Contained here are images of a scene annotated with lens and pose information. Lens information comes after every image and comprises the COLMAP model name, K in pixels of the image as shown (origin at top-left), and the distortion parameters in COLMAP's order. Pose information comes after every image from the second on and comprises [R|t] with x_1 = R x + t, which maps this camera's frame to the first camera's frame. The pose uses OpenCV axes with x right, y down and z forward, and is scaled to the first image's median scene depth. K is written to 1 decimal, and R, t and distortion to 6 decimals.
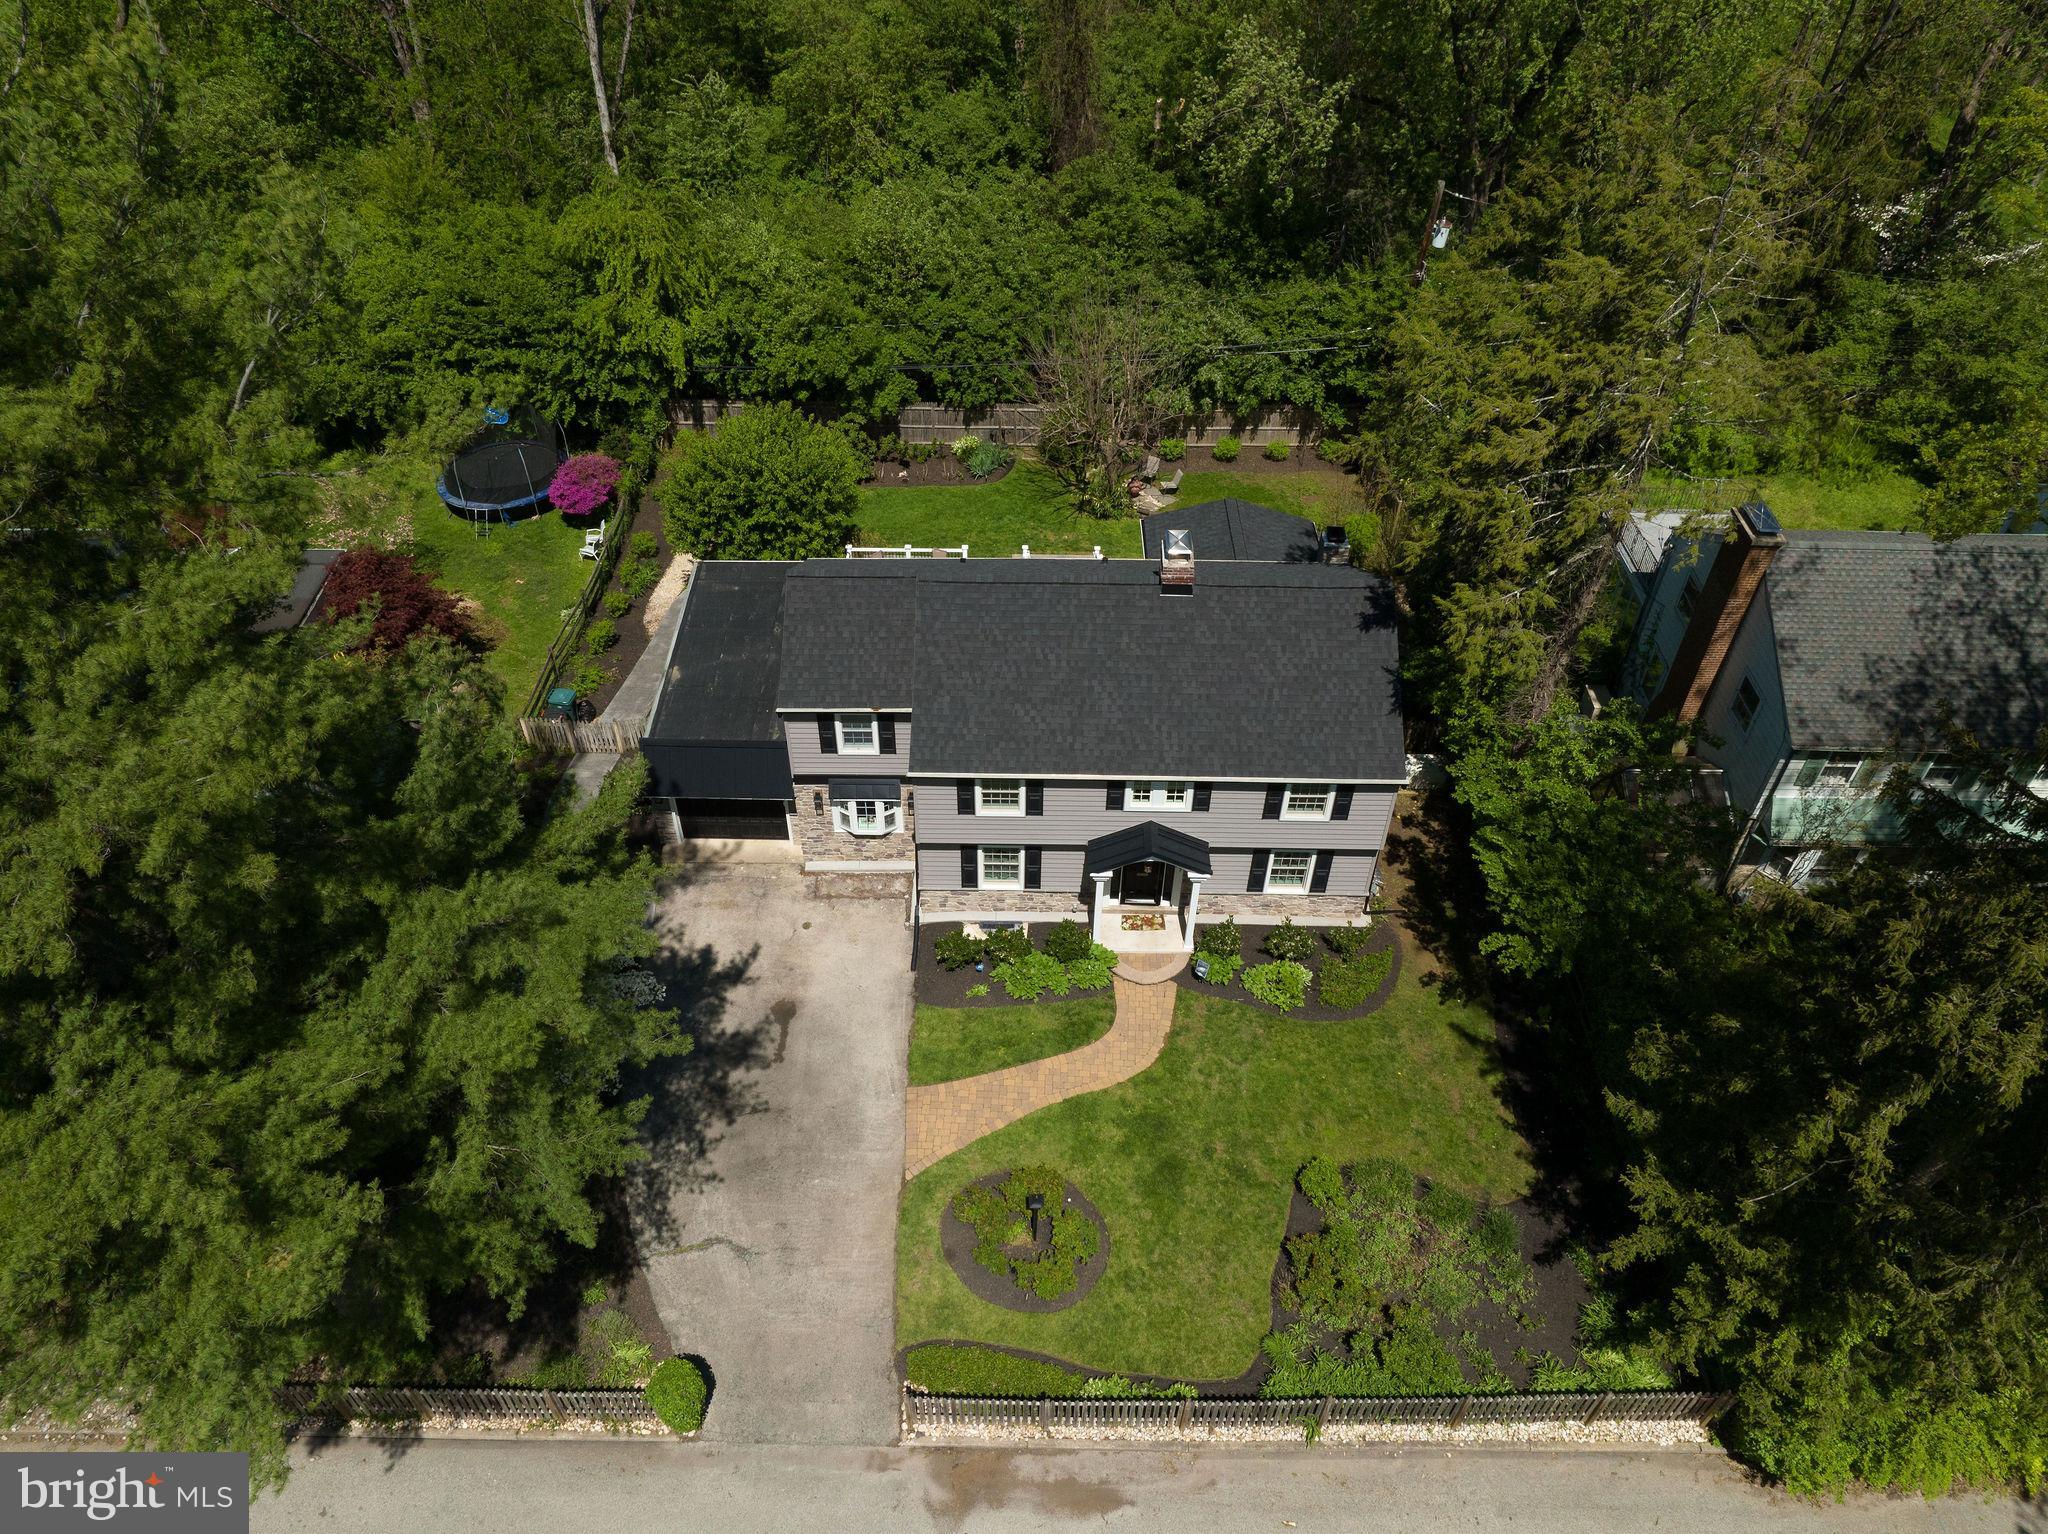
lens RADIAL K [[1444.7, 0, 1025.6], [0, 1444.7, 775.8], [0, 0, 1]] dist [-0.045866, 0.006778]
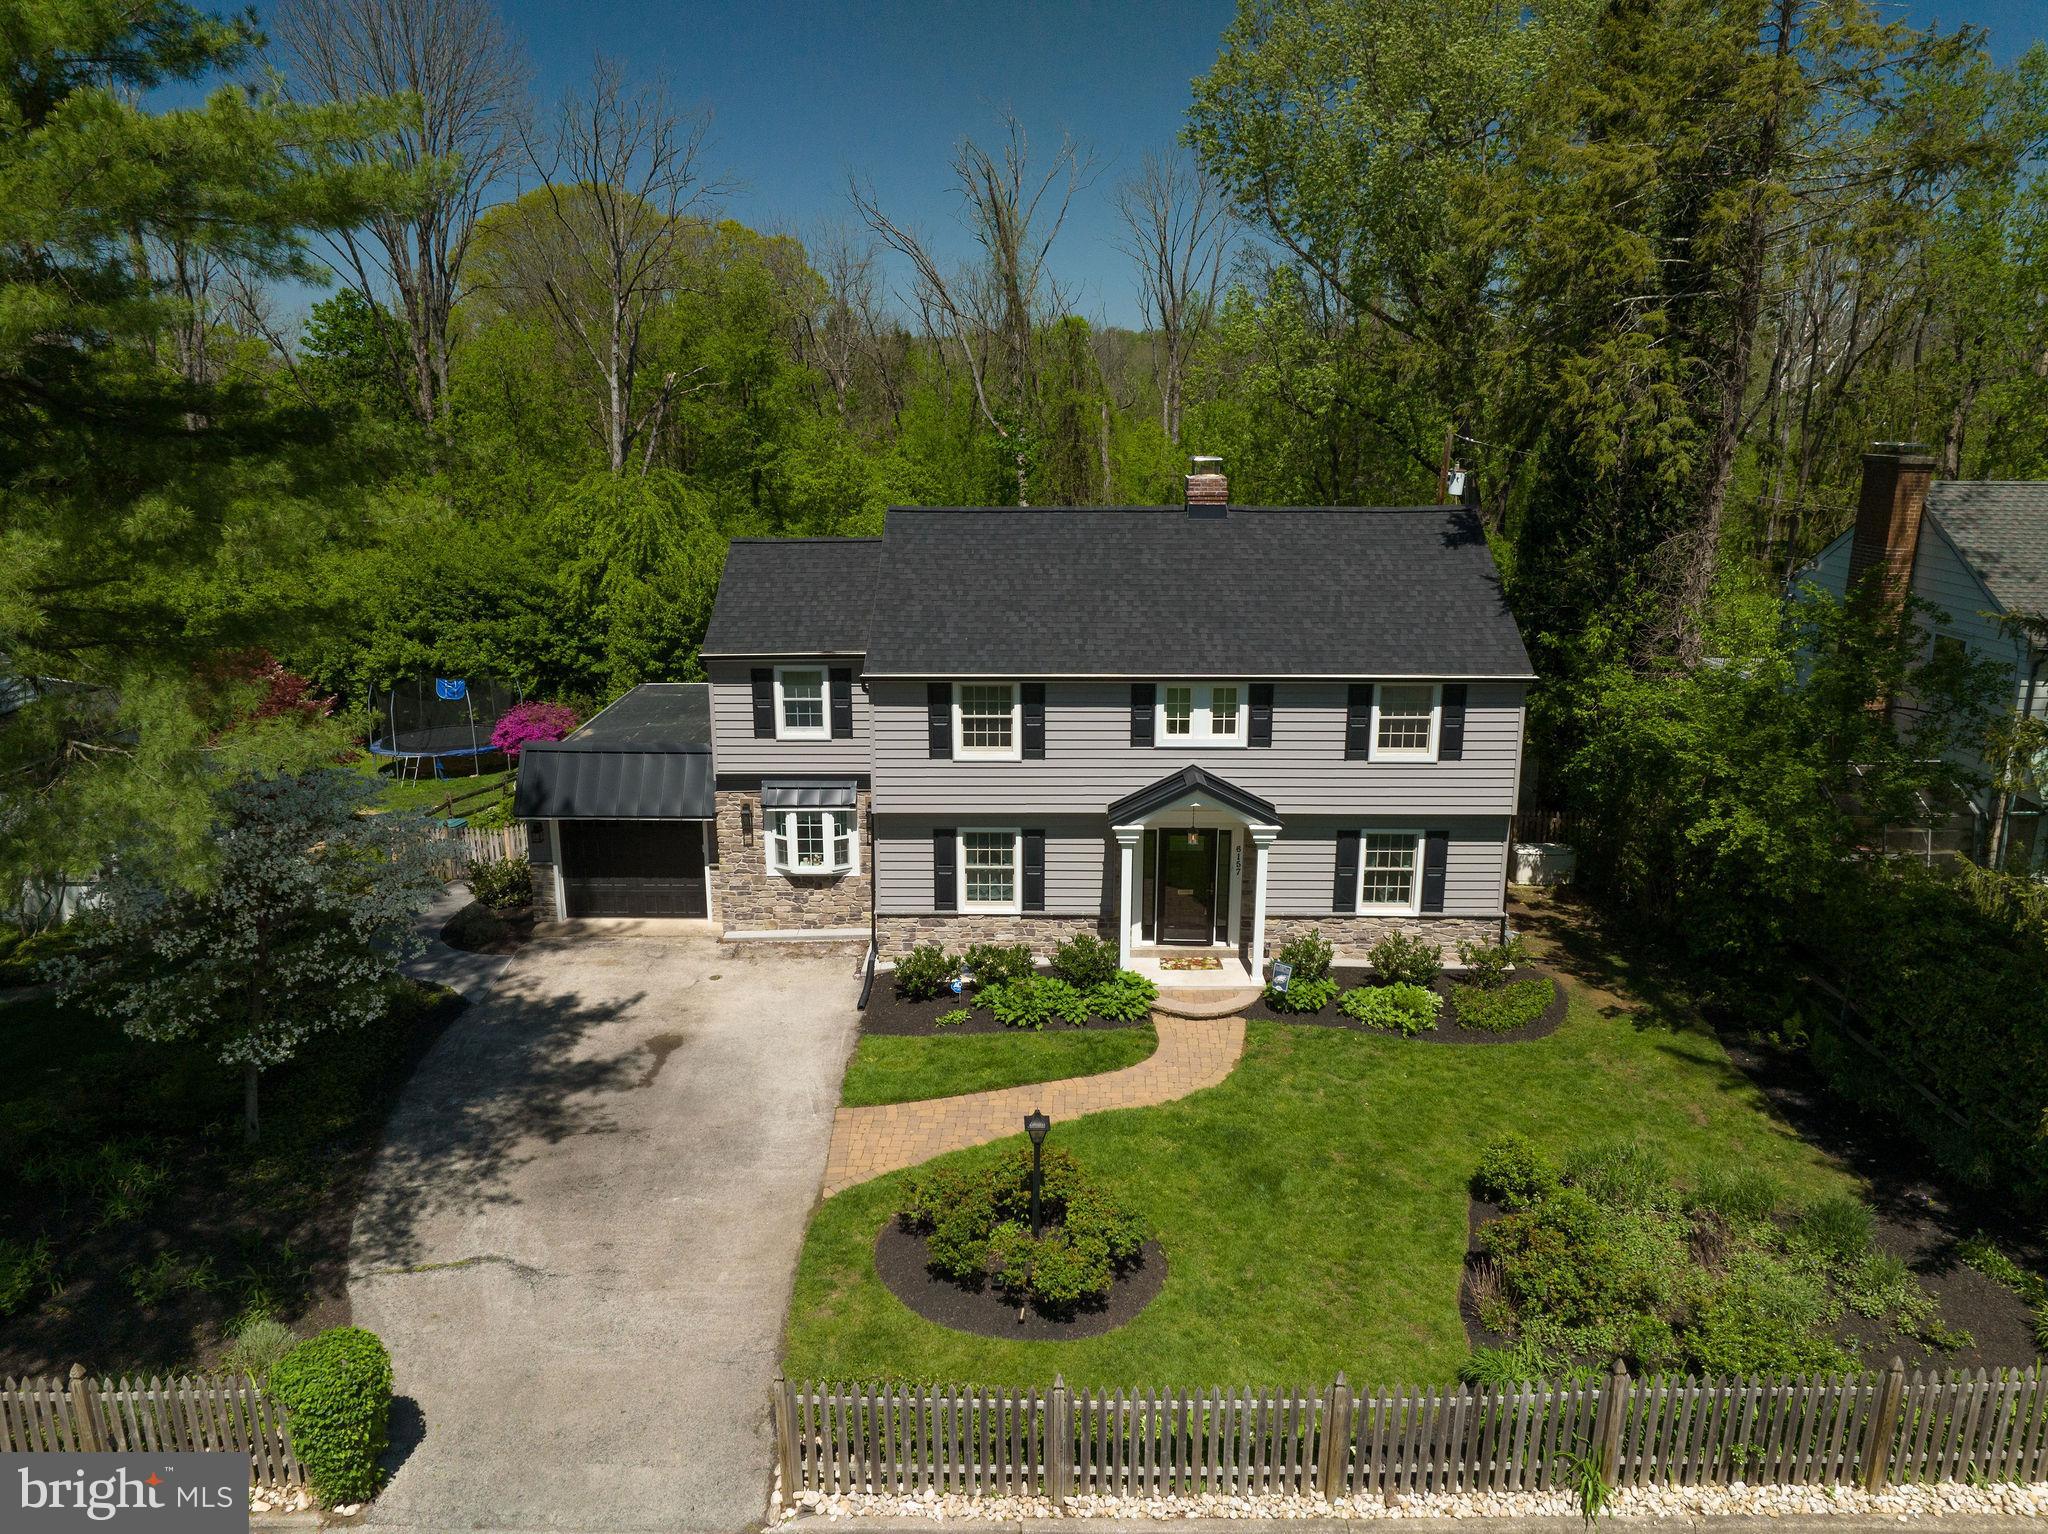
lens RADIAL K [[1451.3, 0, 1034.5], [0, 1451.3, 764.8], [0, 0, 1]] dist [-0.043436, 0.005952]
pose [[0.999941, -0.010767, -0.001251, 0.007168], [0.008817, 0.875091, -0.483879, 0.377839], [0.006305, 0.483839, 0.875134, 0.348655]]
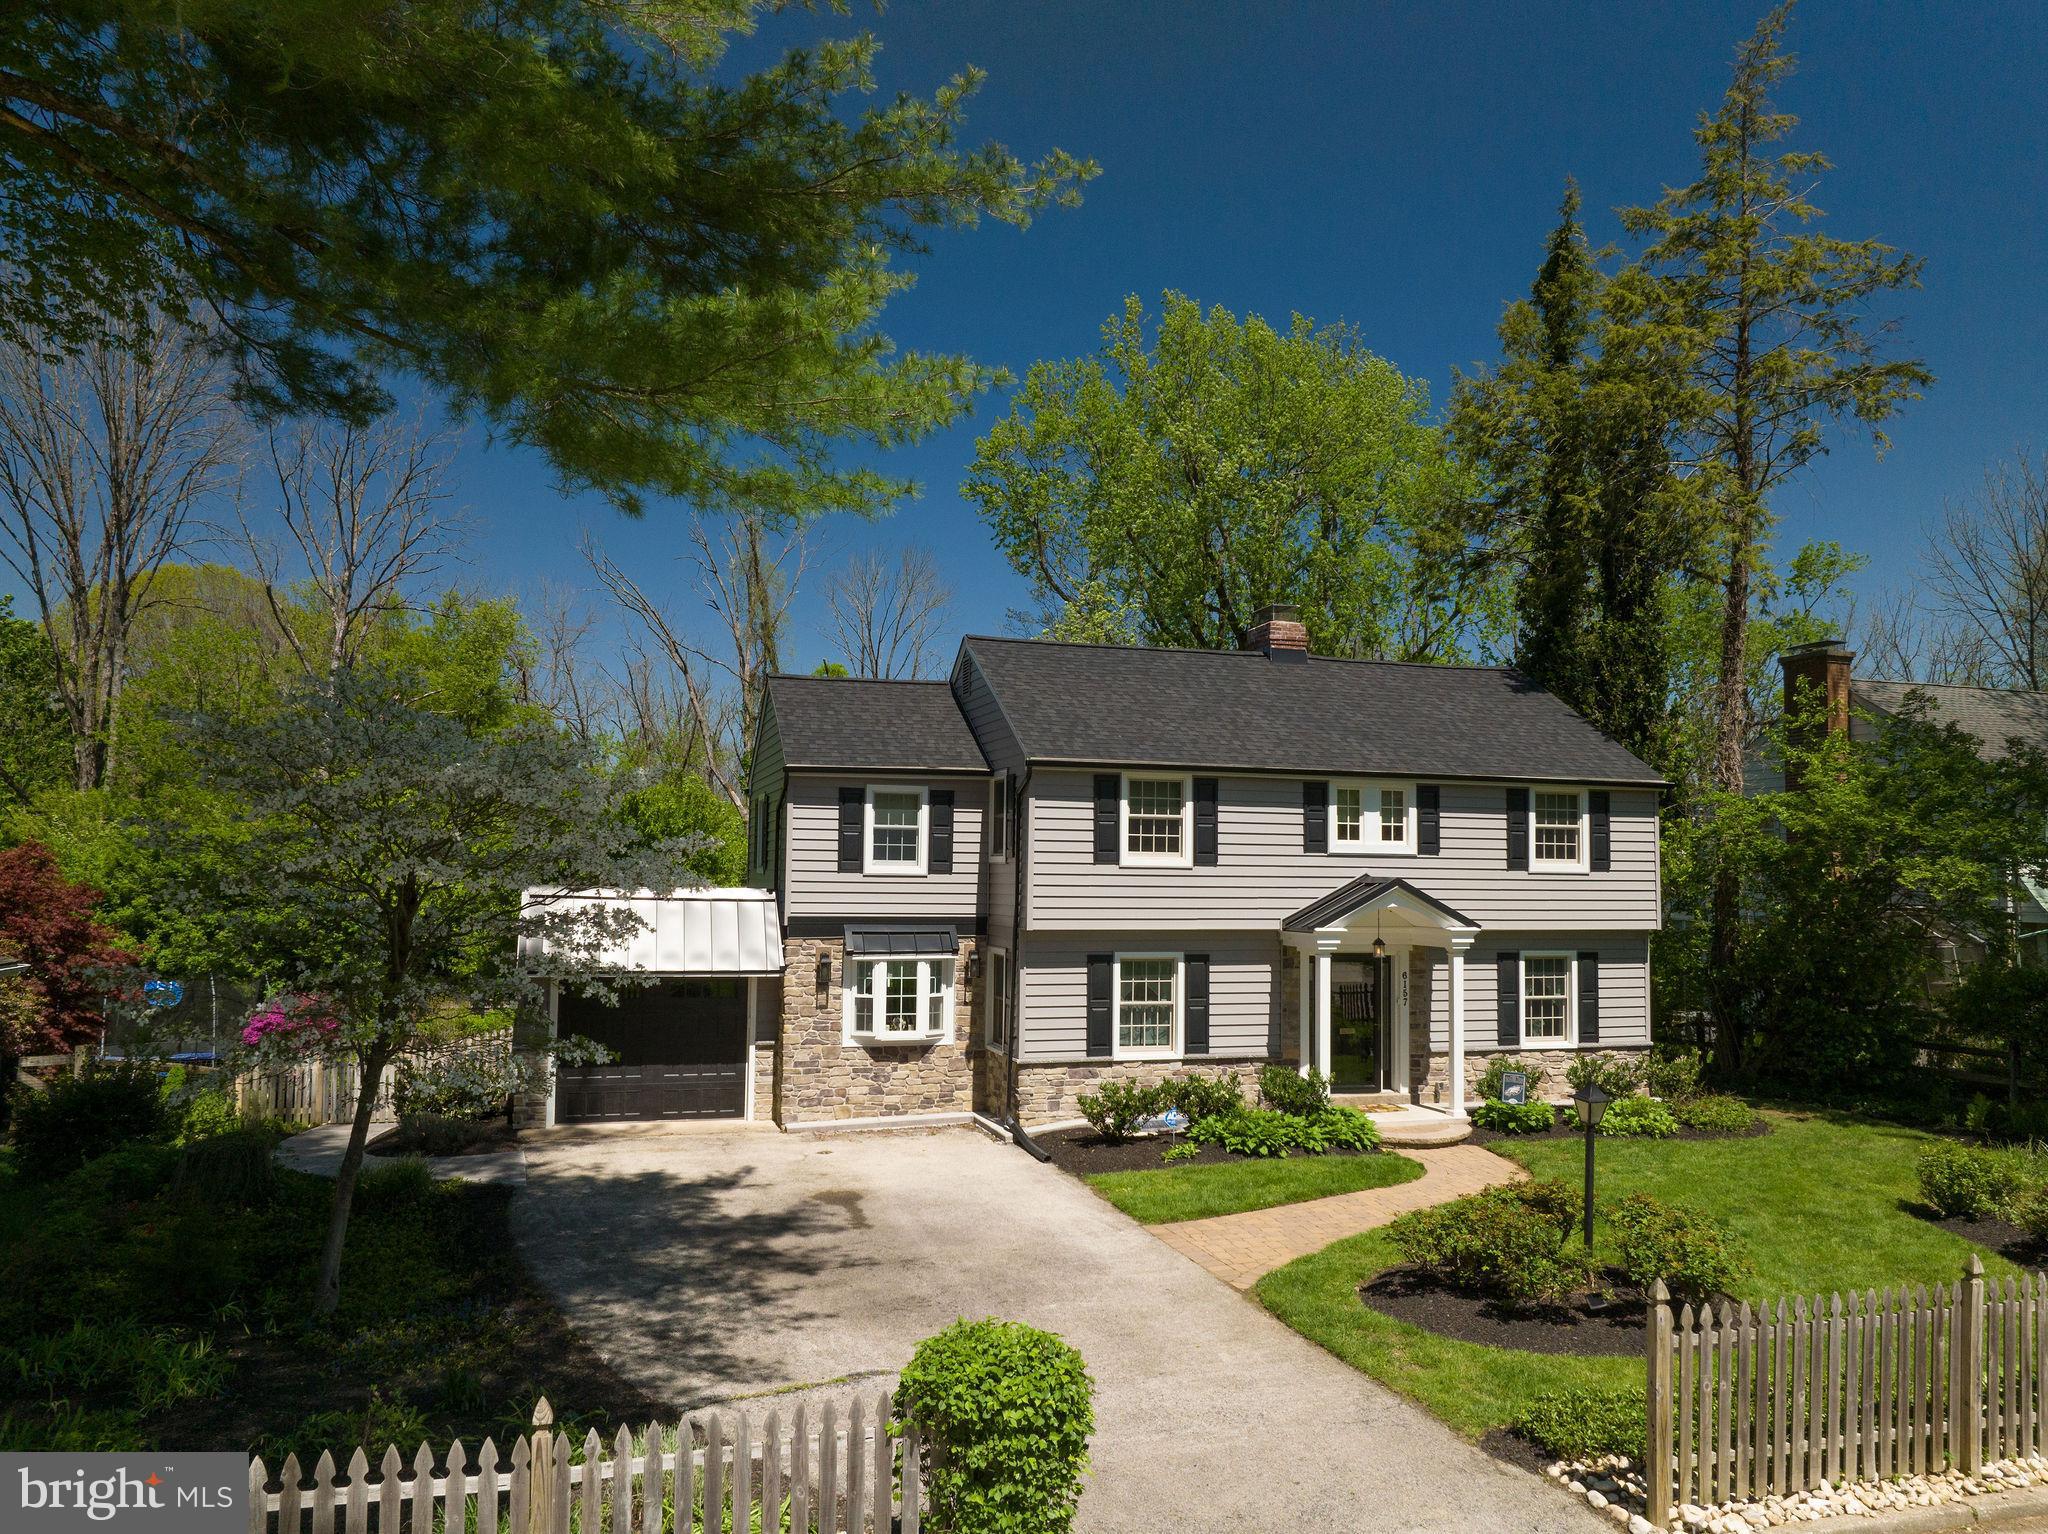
lens RADIAL K [[1451.3, 0, 1034.5], [0, 1451.3, 764.8], [0, 0, 1]] dist [-0.043436, 0.005952]
pose [[0.954777, 0.022877, 0.296442, -0.255250], [0.202543, 0.679863, -0.704814, 0.429847], [-0.217664, 0.732982, 0.644484, 0.551458]]
